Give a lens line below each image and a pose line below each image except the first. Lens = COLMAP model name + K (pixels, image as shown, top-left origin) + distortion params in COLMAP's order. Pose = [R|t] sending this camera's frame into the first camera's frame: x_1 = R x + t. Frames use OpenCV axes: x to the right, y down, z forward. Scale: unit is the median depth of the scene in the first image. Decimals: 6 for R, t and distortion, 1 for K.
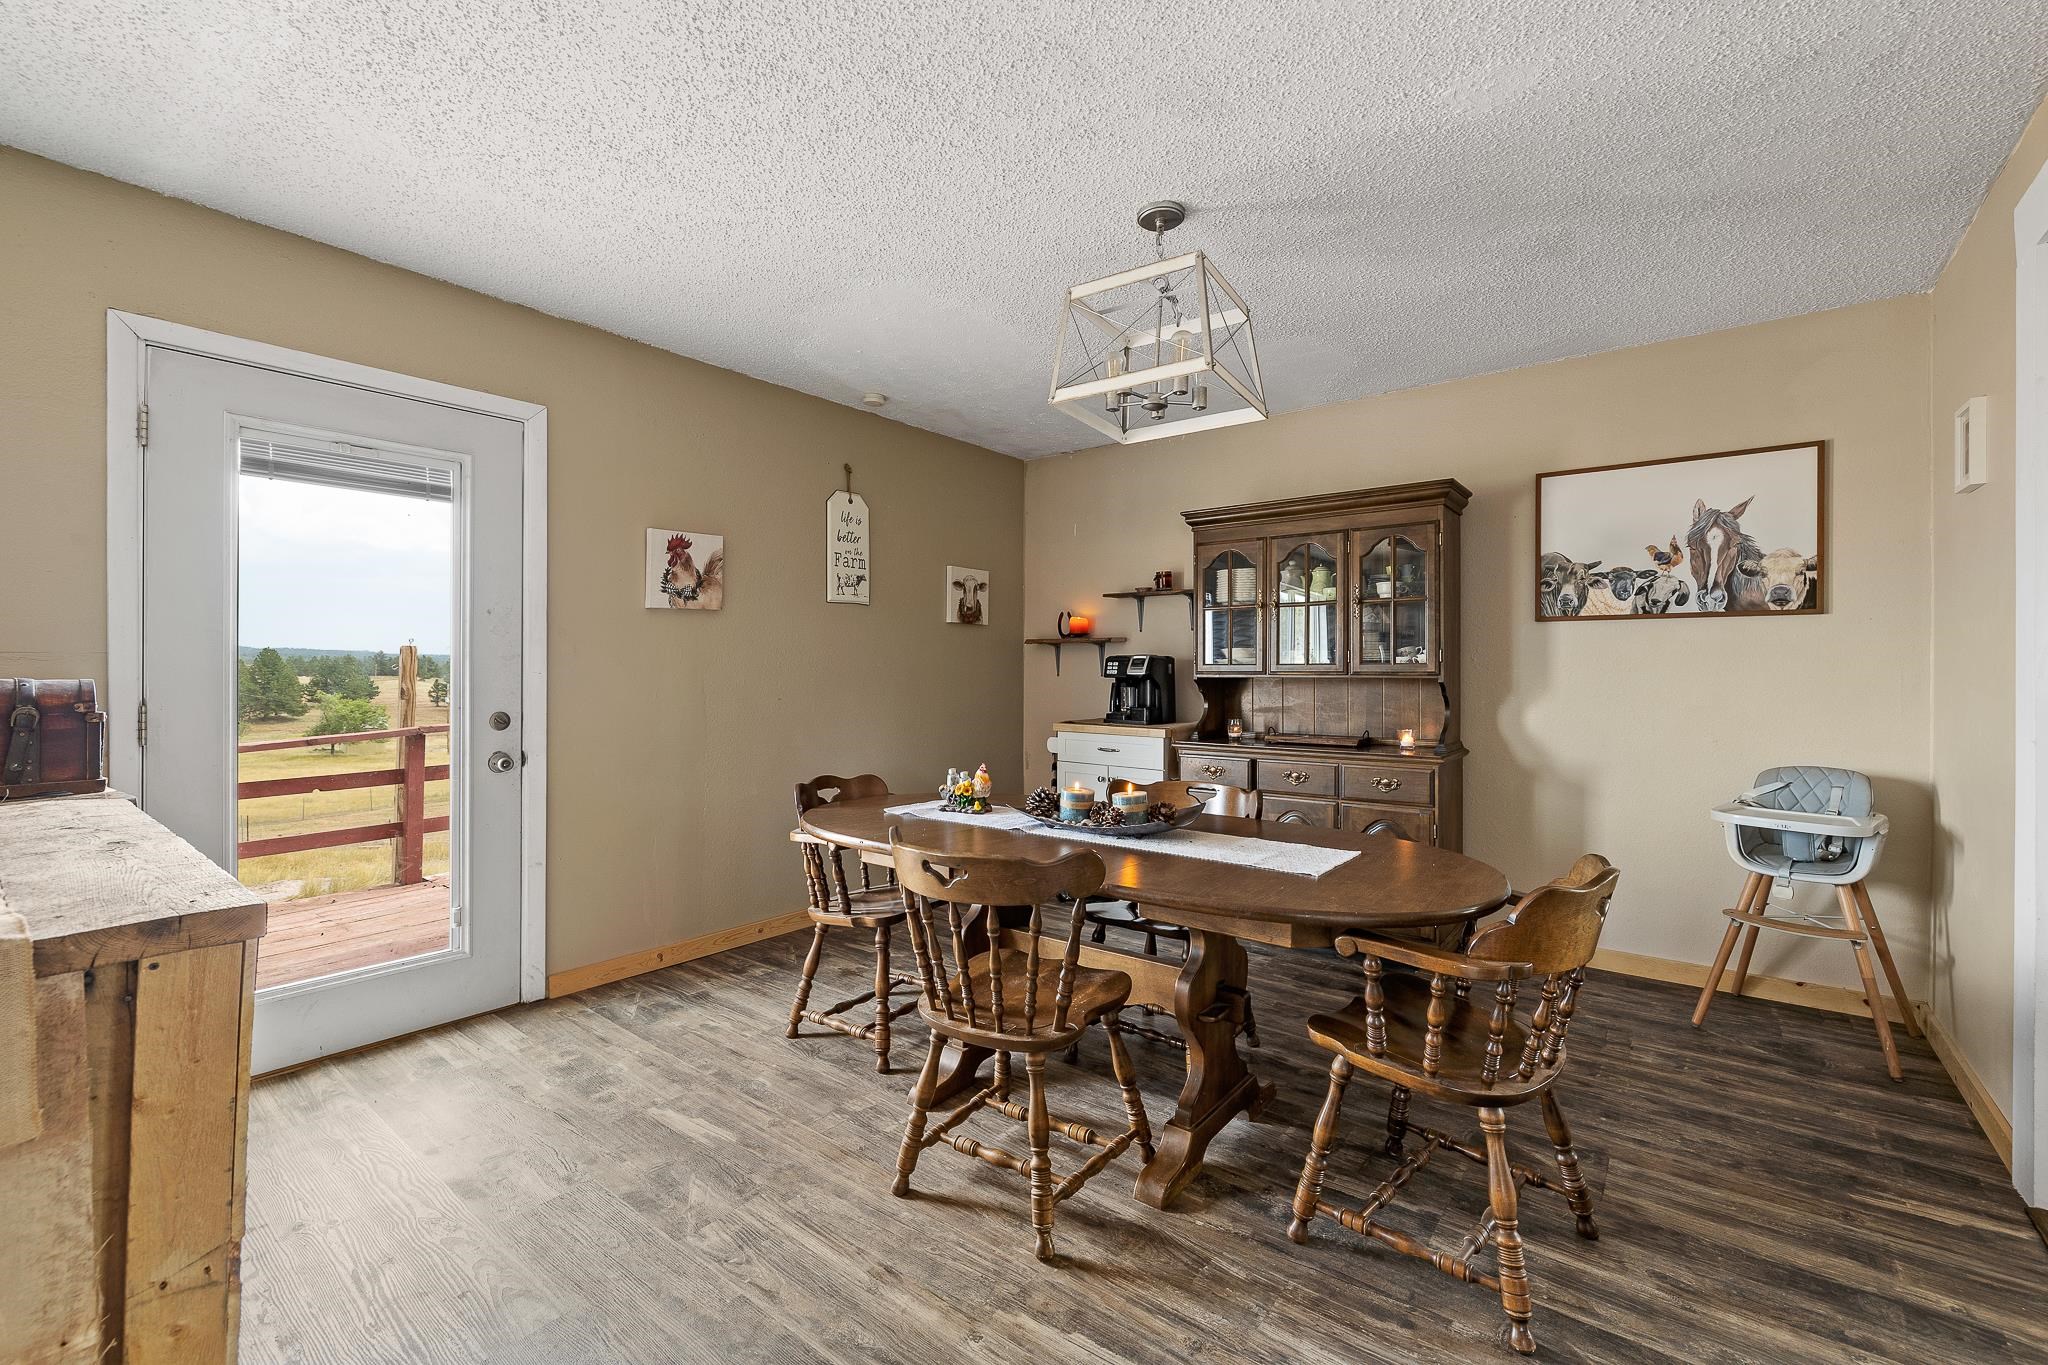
lens RADIAL K [[863.3, 0, 1044.1], [0, 863.3, 673.3], [0, 0, 1]] dist [-0.001743, -0.000485]
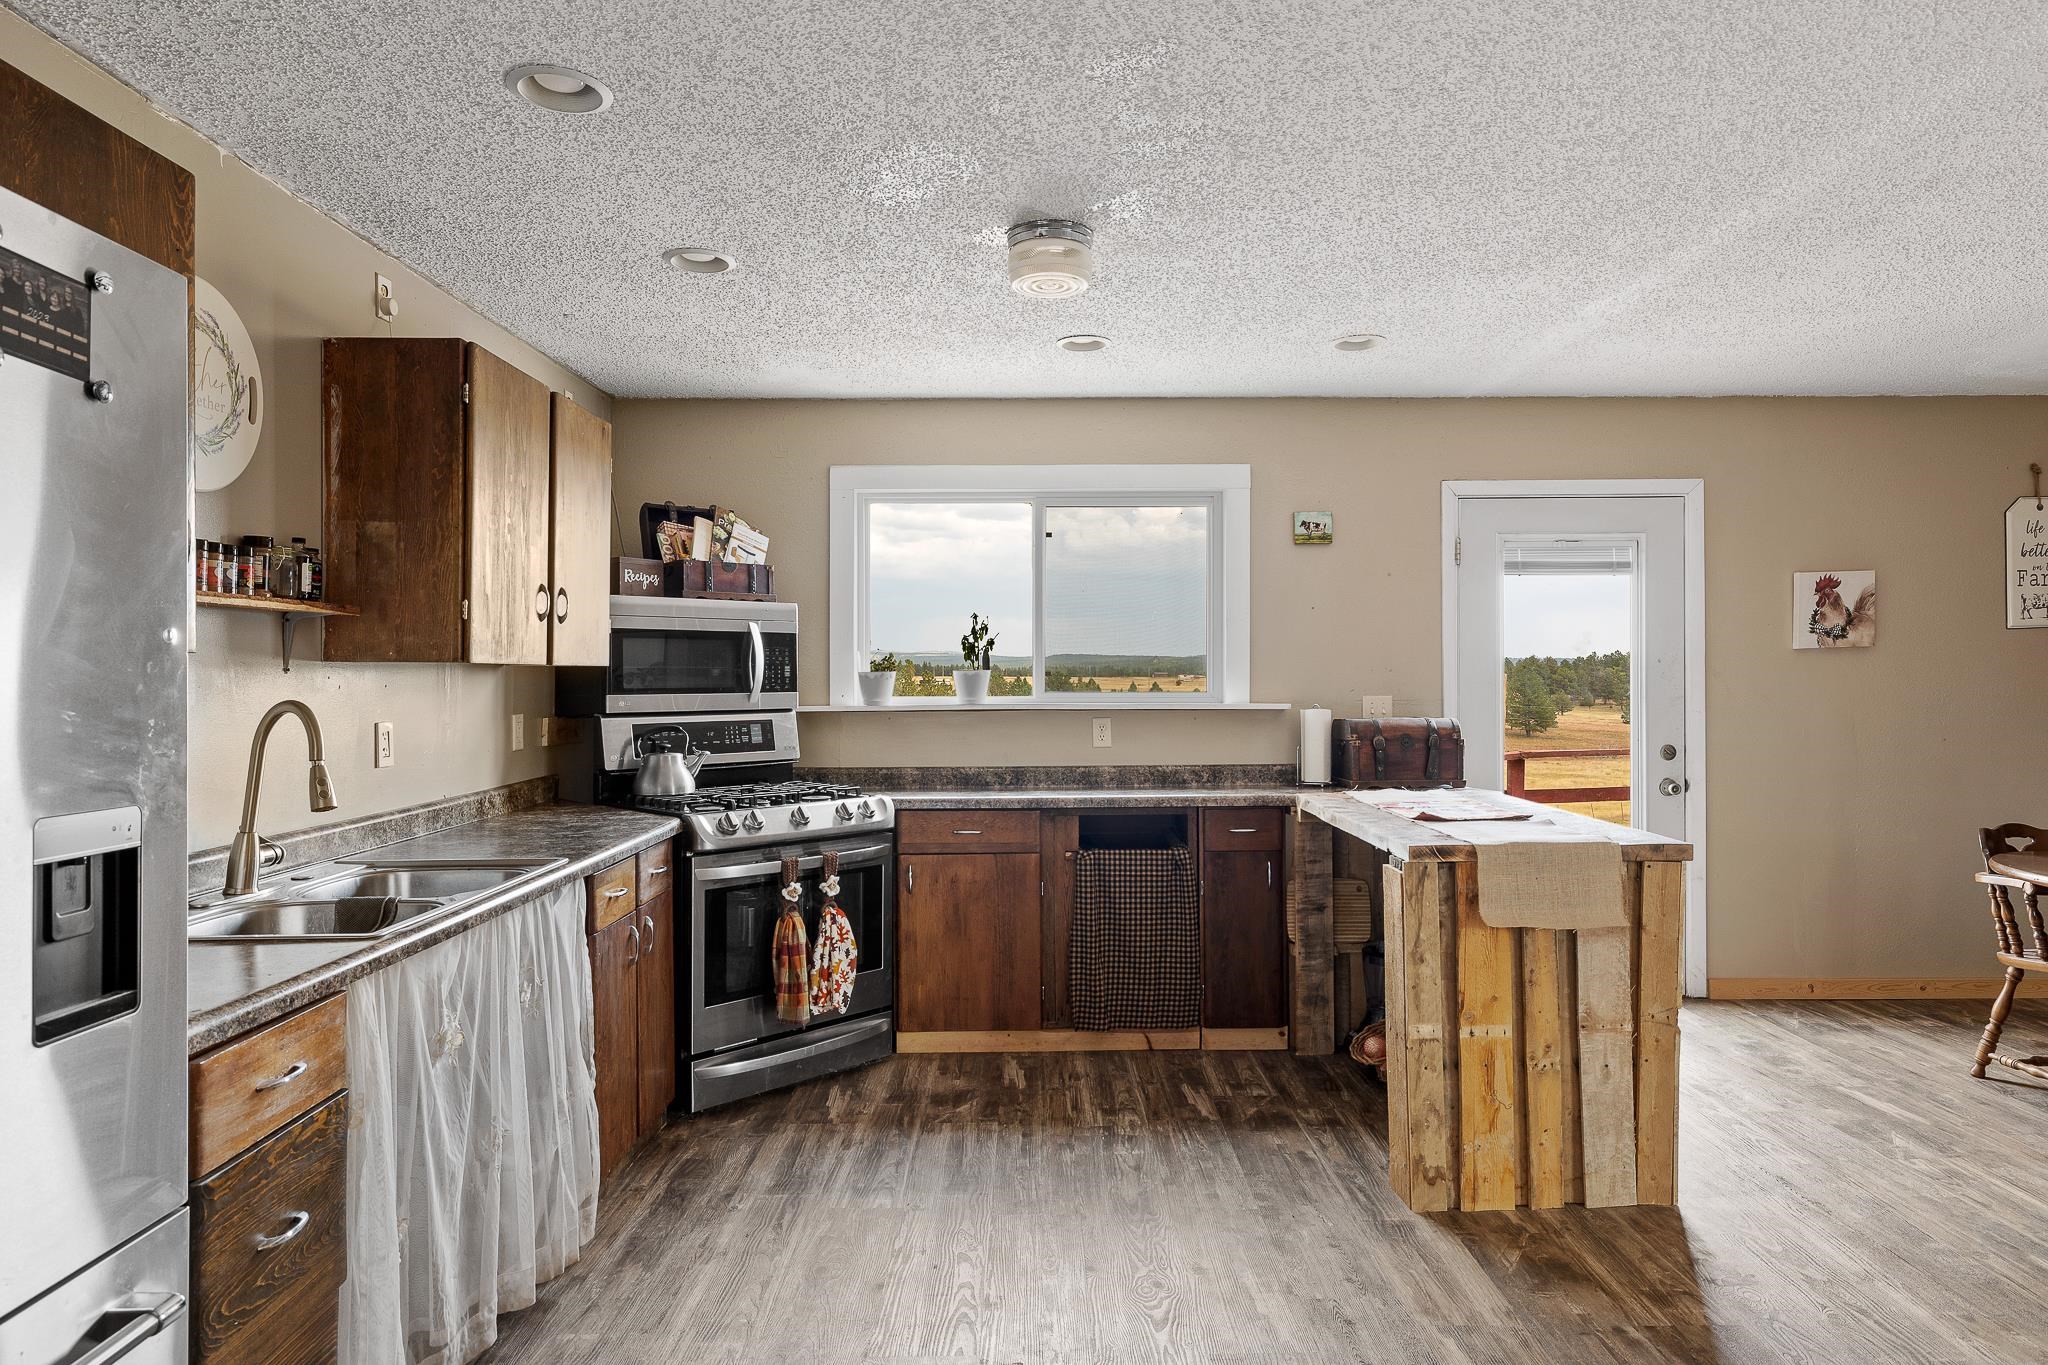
lens RADIAL K [[1200.8, 0, 1044.0], [0, 1200.8, 674.0], [0, 0, 1]] dist [0.006998, -0.002468]
pose [[0.619477, -0.008587, -0.784968, 0.134801], [0.003577, 0.999961, -0.008116, -0.041973], [0.785007, 0.002220, 0.619483, -0.693781]]
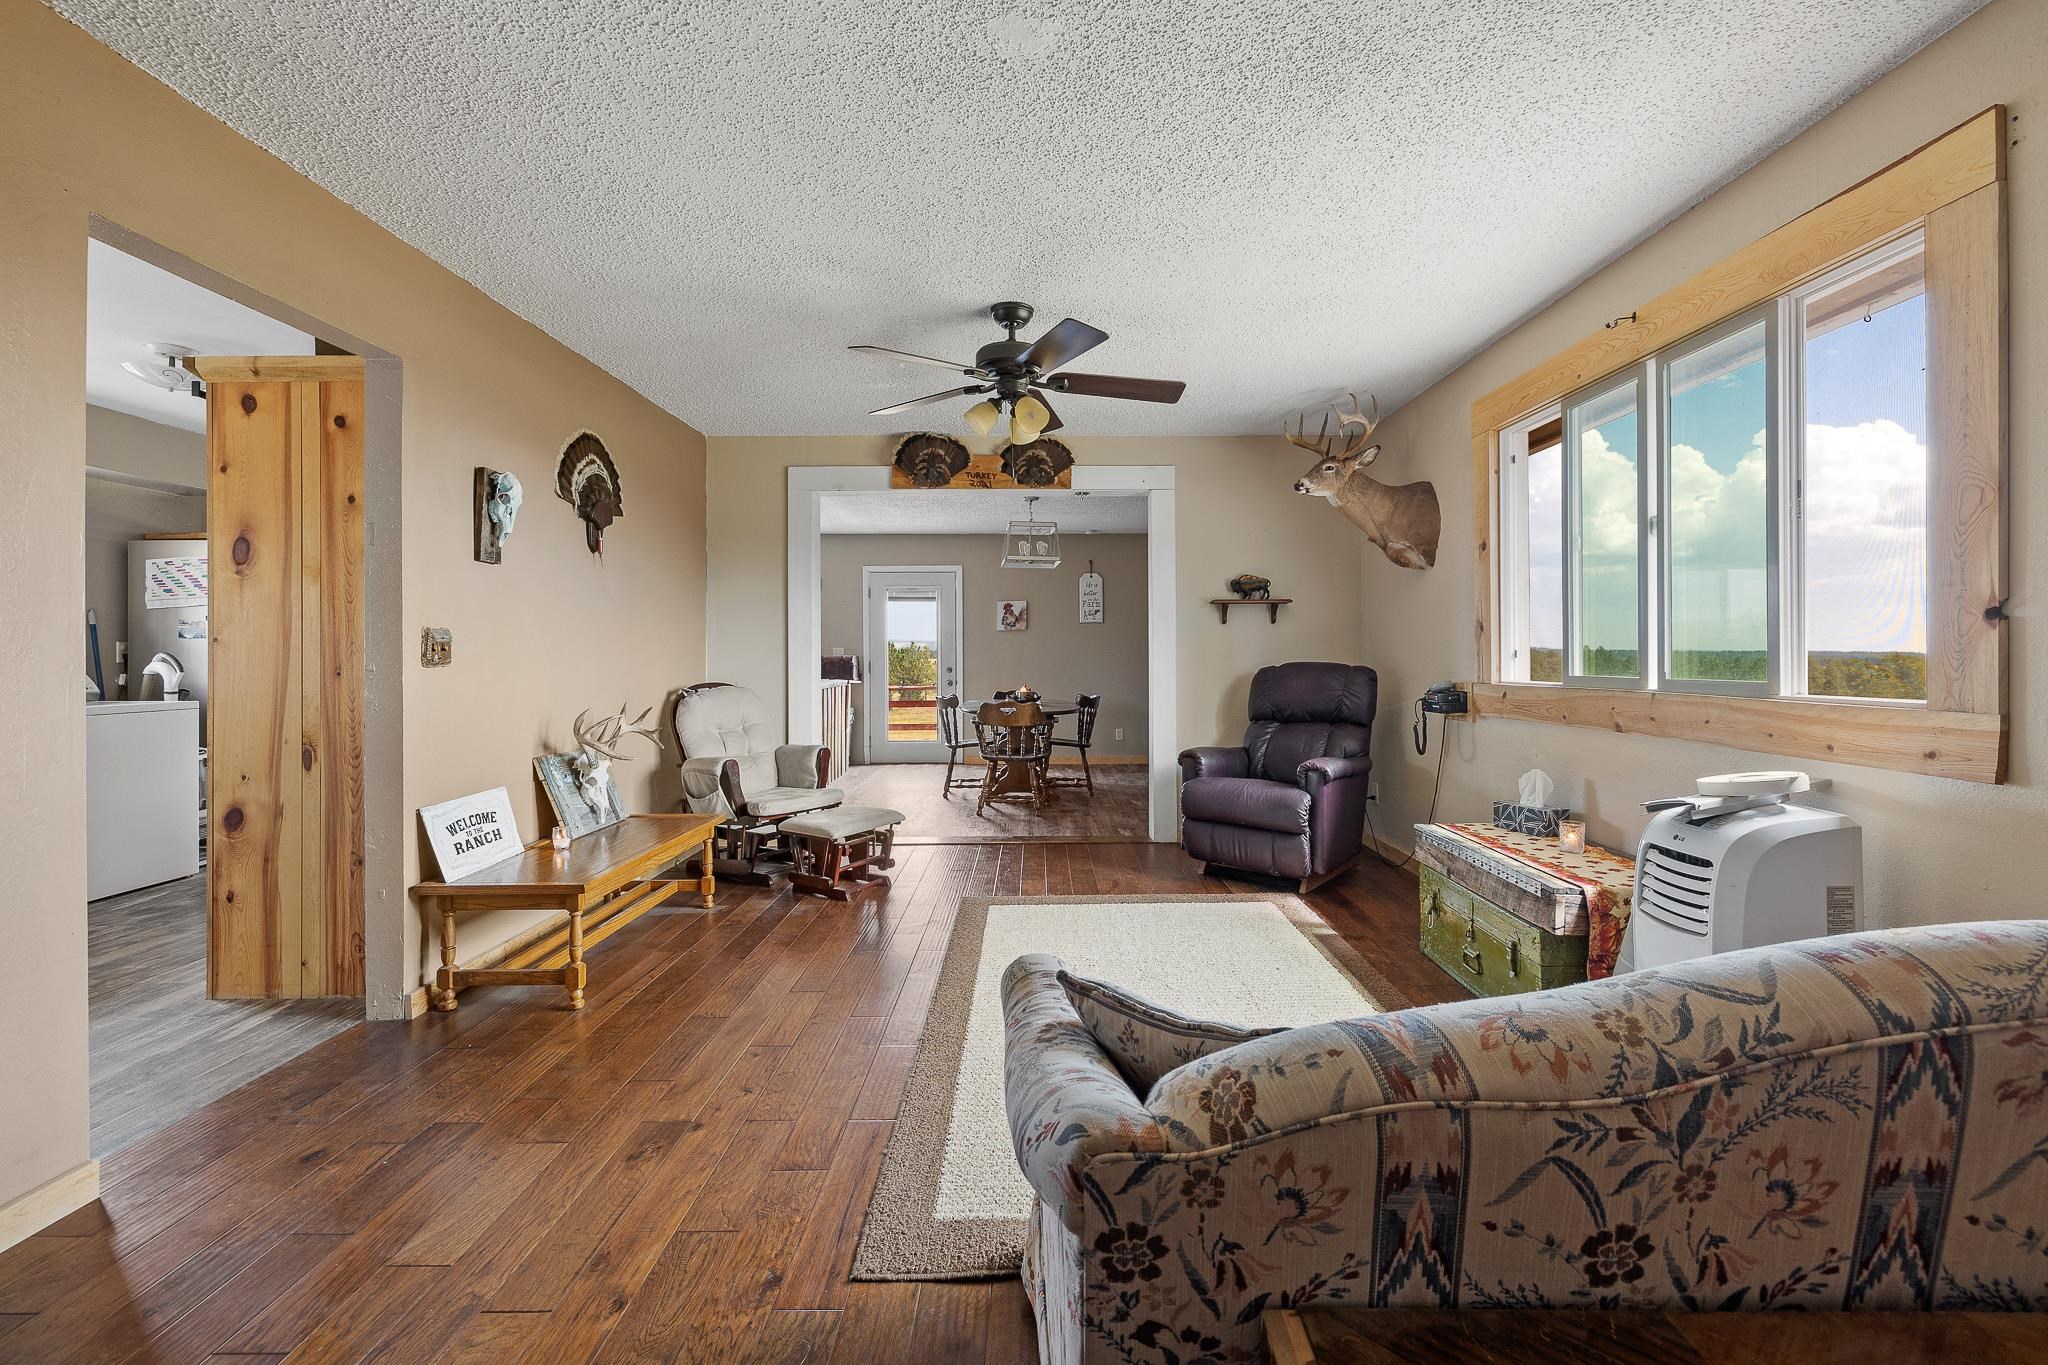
lens RADIAL K [[863.3, 0, 1036.2], [0, 863.3, 668.6], [0, 0, 1]] dist [-0.001743, -0.000485]
pose [[0.606462, 0.003307, -0.795106, 2.012370], [-0.000282, 0.999992, 0.003944, 0.037879], [0.795112, -0.002168, 0.606458, -0.626603]]
